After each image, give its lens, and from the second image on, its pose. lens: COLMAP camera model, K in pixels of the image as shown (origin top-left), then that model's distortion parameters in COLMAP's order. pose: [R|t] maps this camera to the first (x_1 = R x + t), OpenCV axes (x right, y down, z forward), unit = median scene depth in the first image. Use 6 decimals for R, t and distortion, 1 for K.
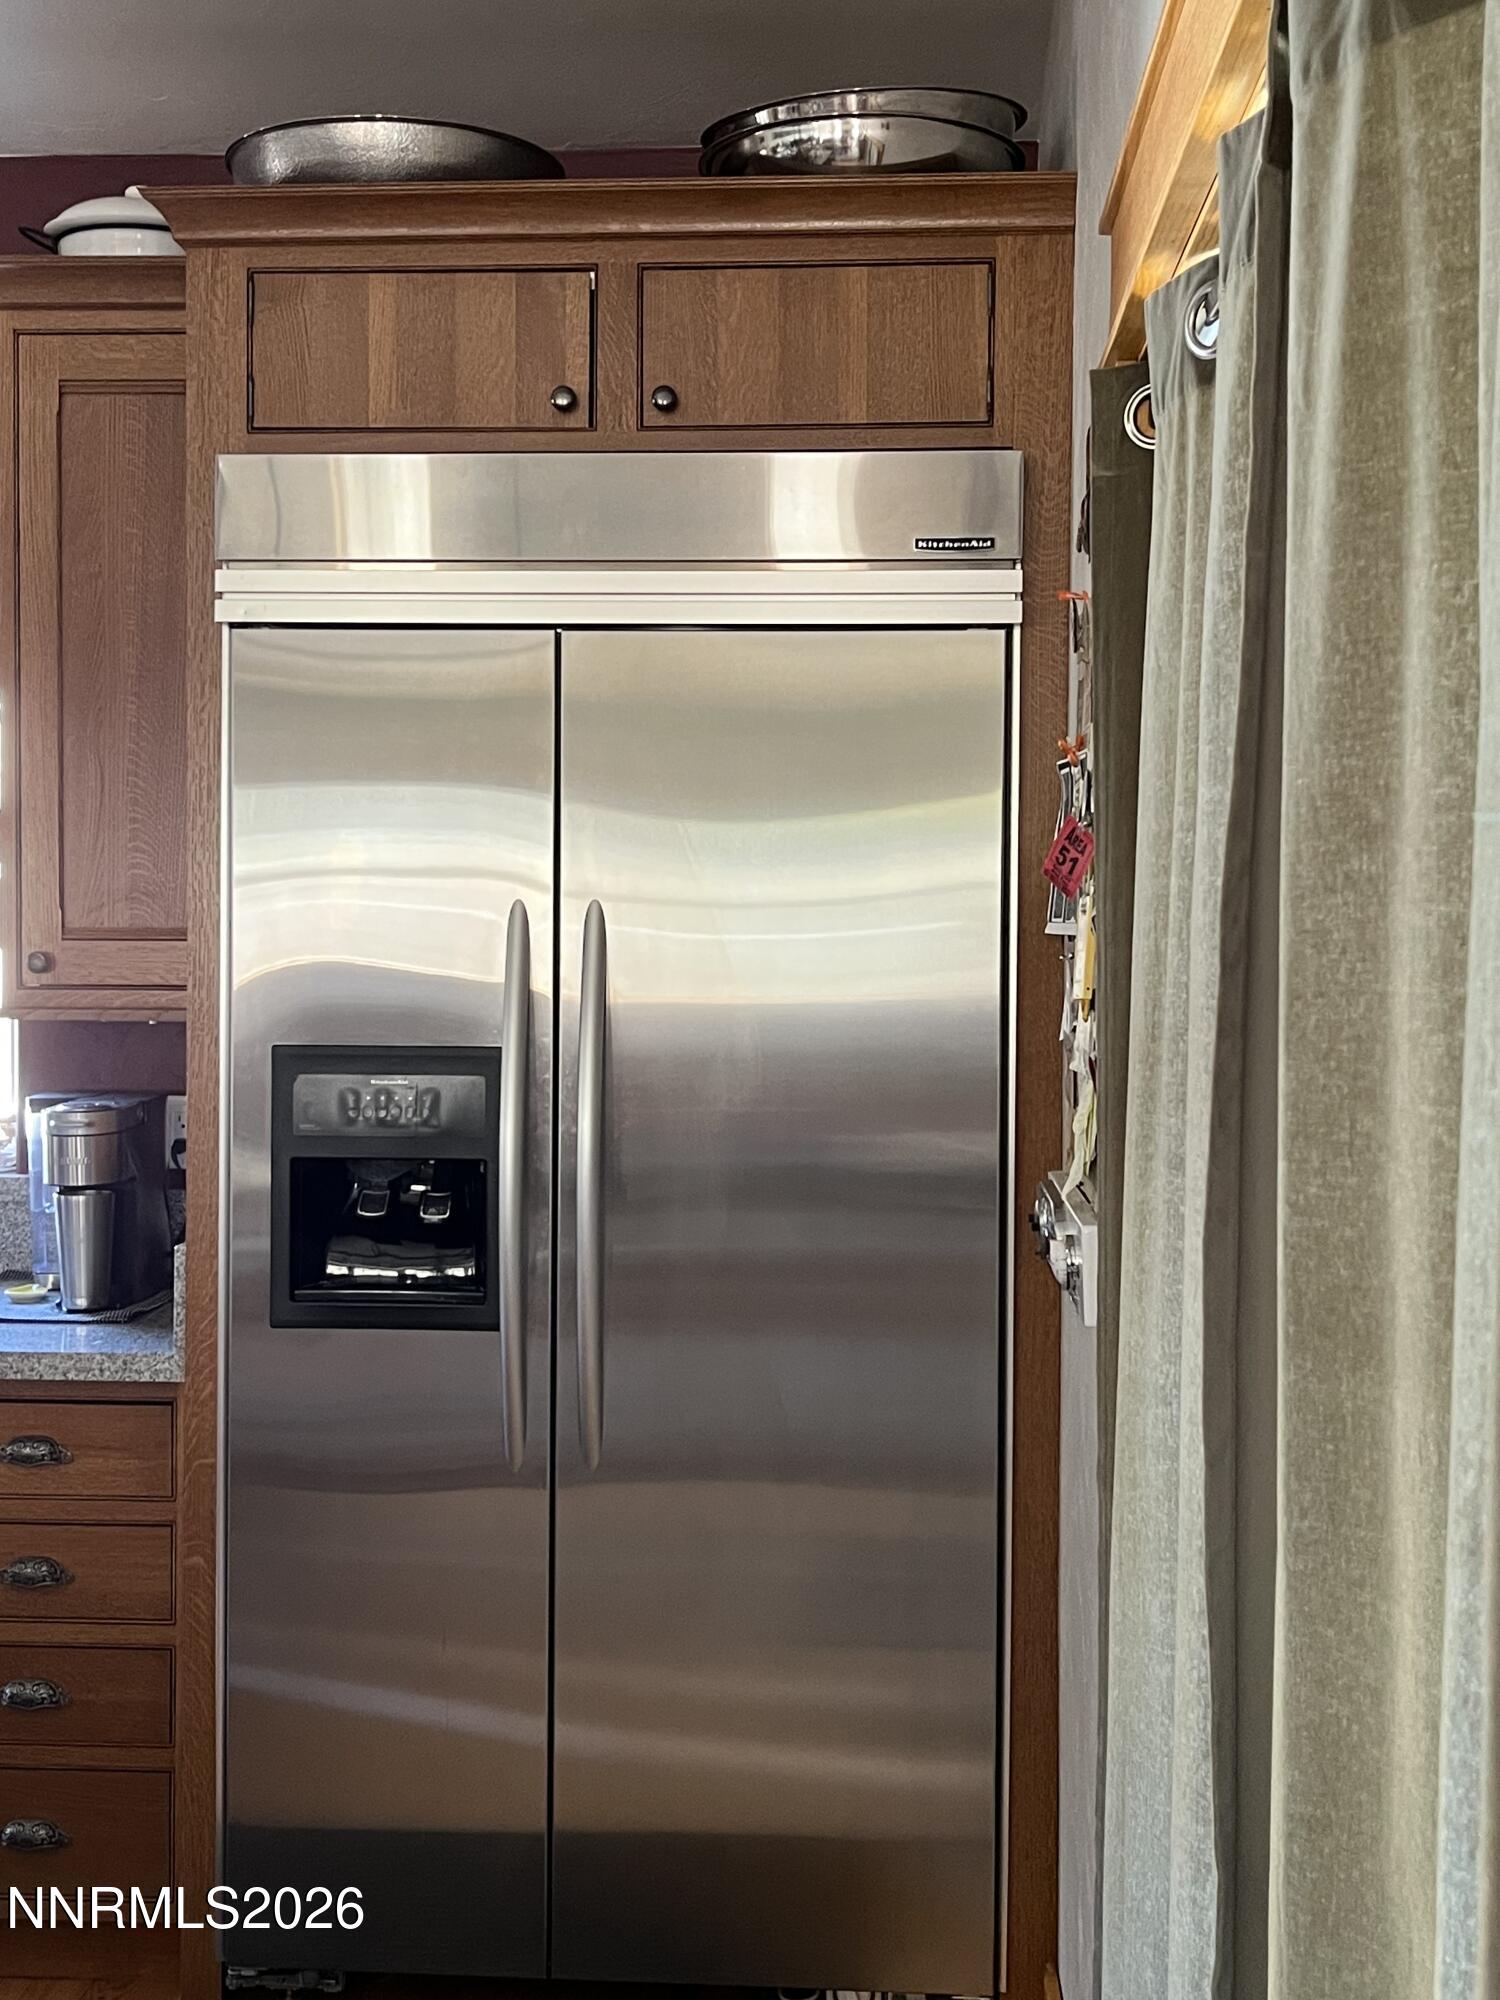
lens RADIAL K [[2430.7, 0, 750.0], [0, 2430.7, 1000.0], [0, 0, 1]] dist [0.008806, 0.008919]
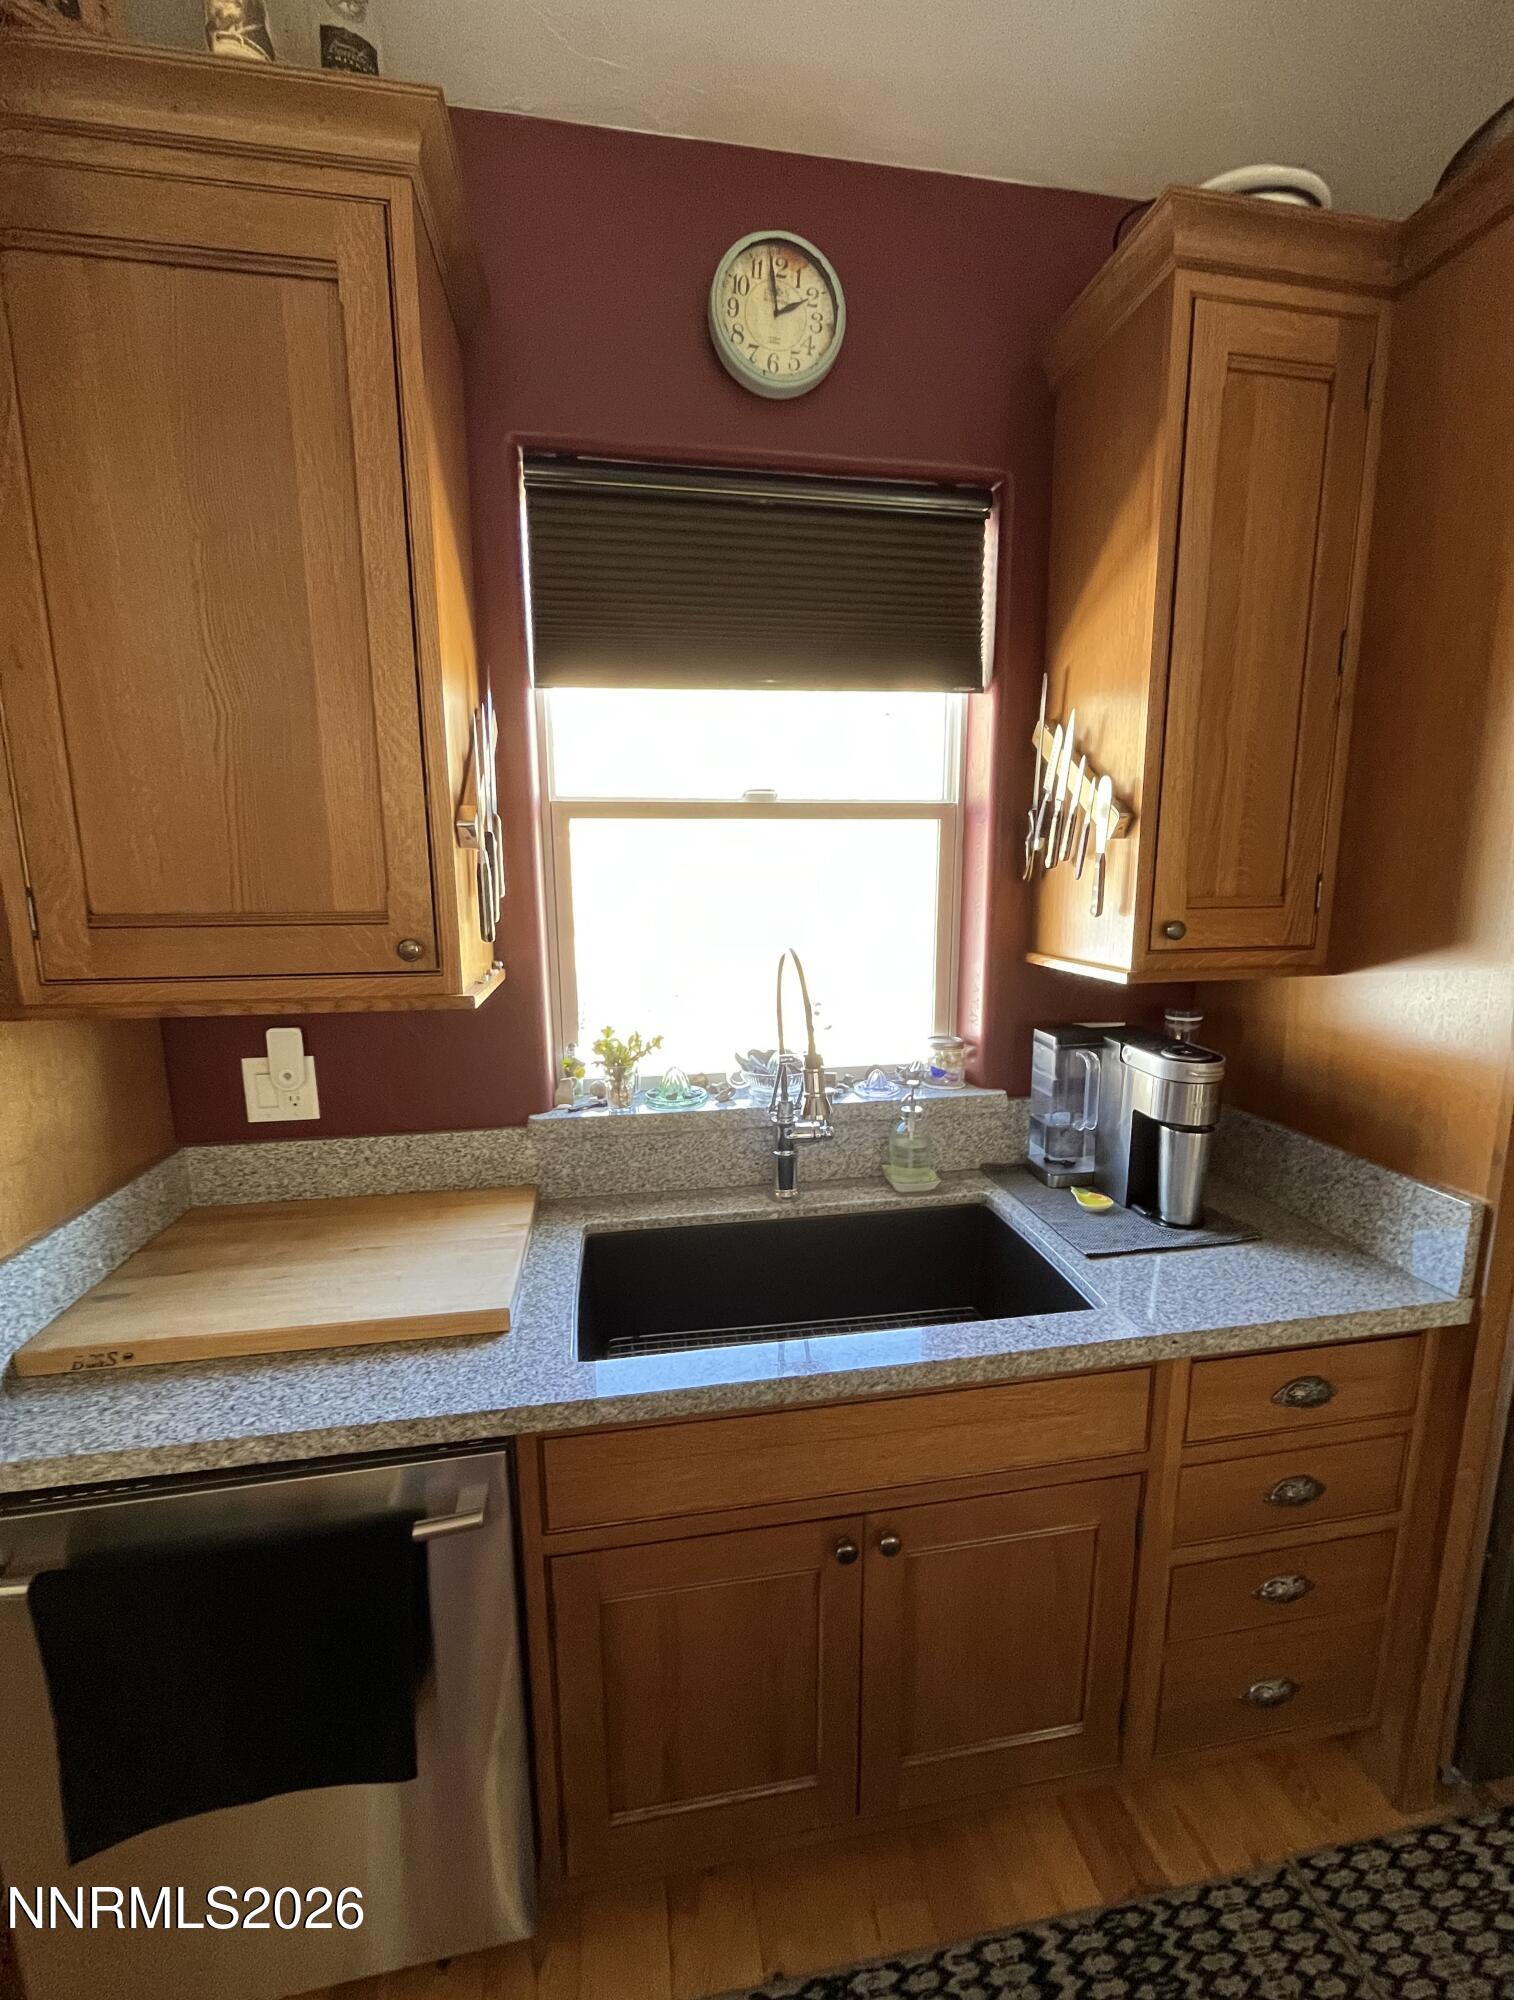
lens RADIAL K [[823.2, 0, 757.0], [0, 823.2, 1000.0], [0, 0, 1]] dist [-0.002154, 0.000070]
pose [[0.960816, -0.057752, 0.271105, -0.576129], [0.025913, 0.992486, 0.119586, -0.033651], [-0.275974, -0.107875, 0.955092, 0.692766]]
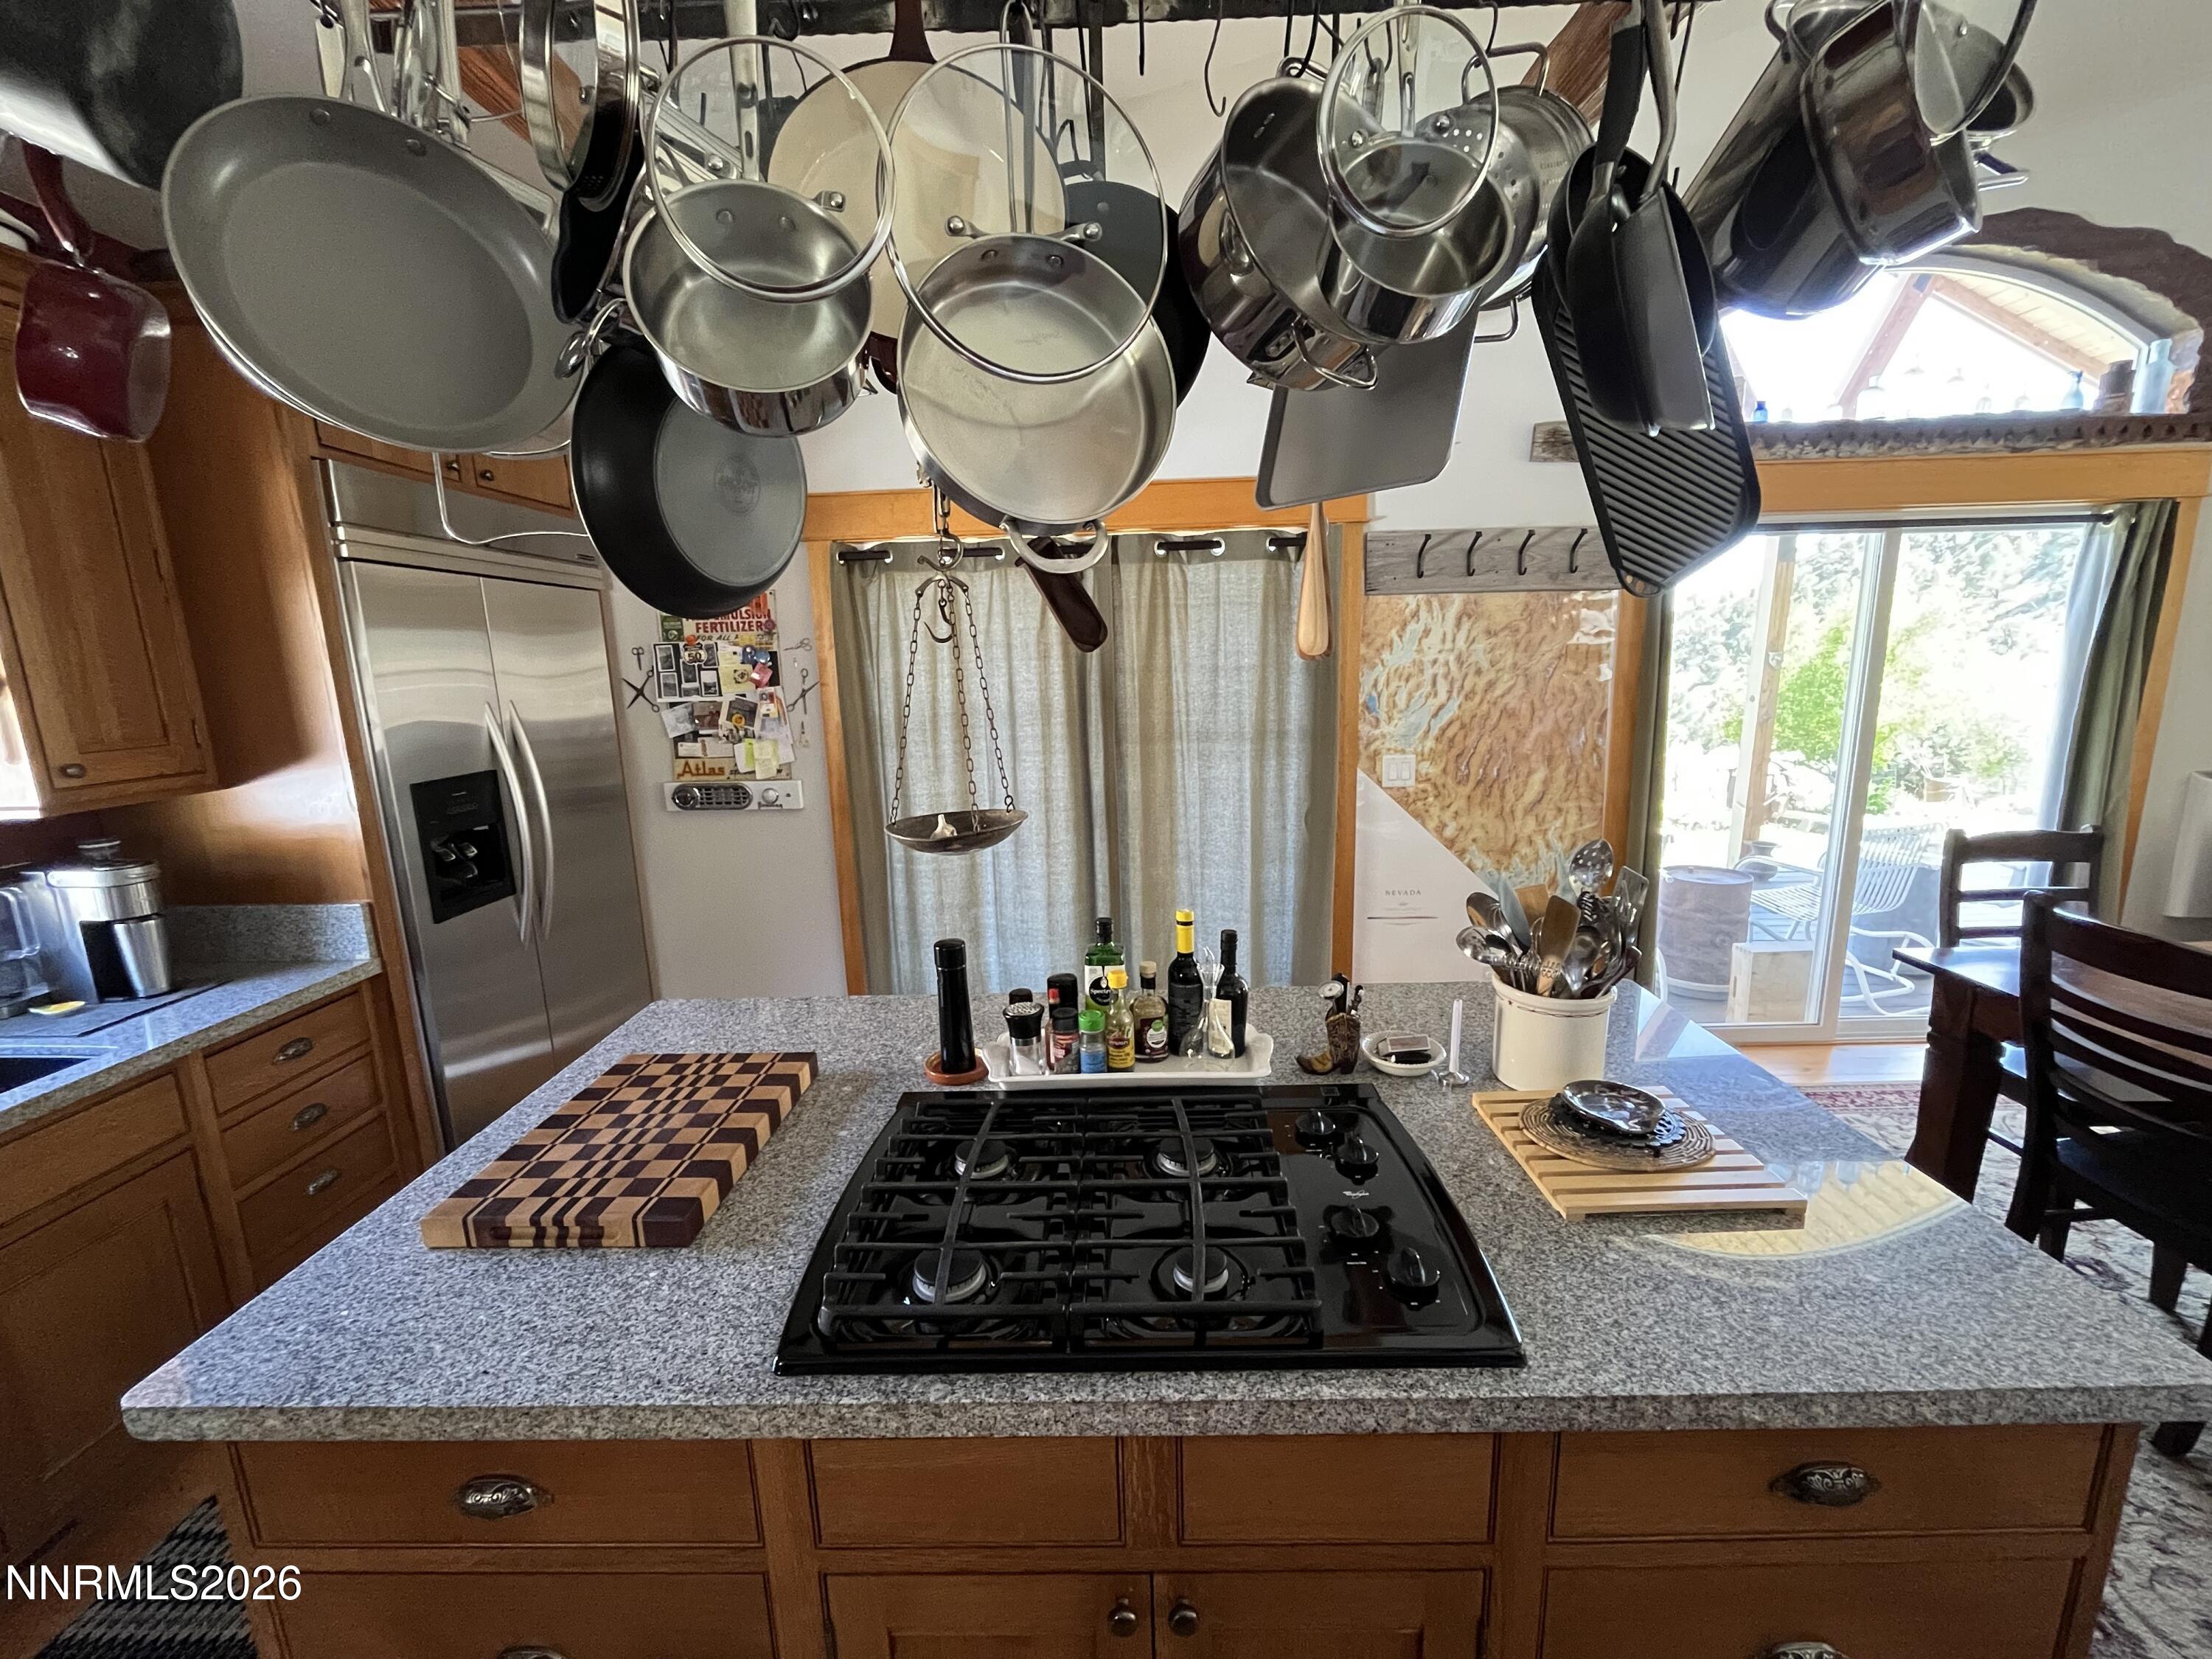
lens RADIAL K [[897.9, 0, 1112.9], [0, 897.9, 834.2], [0, 0, 1]] dist [-0.000692, -0.000946]
pose [[-0.098300, -0.198648, 0.975129, -0.865530], [0.072315, 0.975858, 0.206086, -0.043194], [-0.992526, 0.090775, -0.081562, 0.446709]]
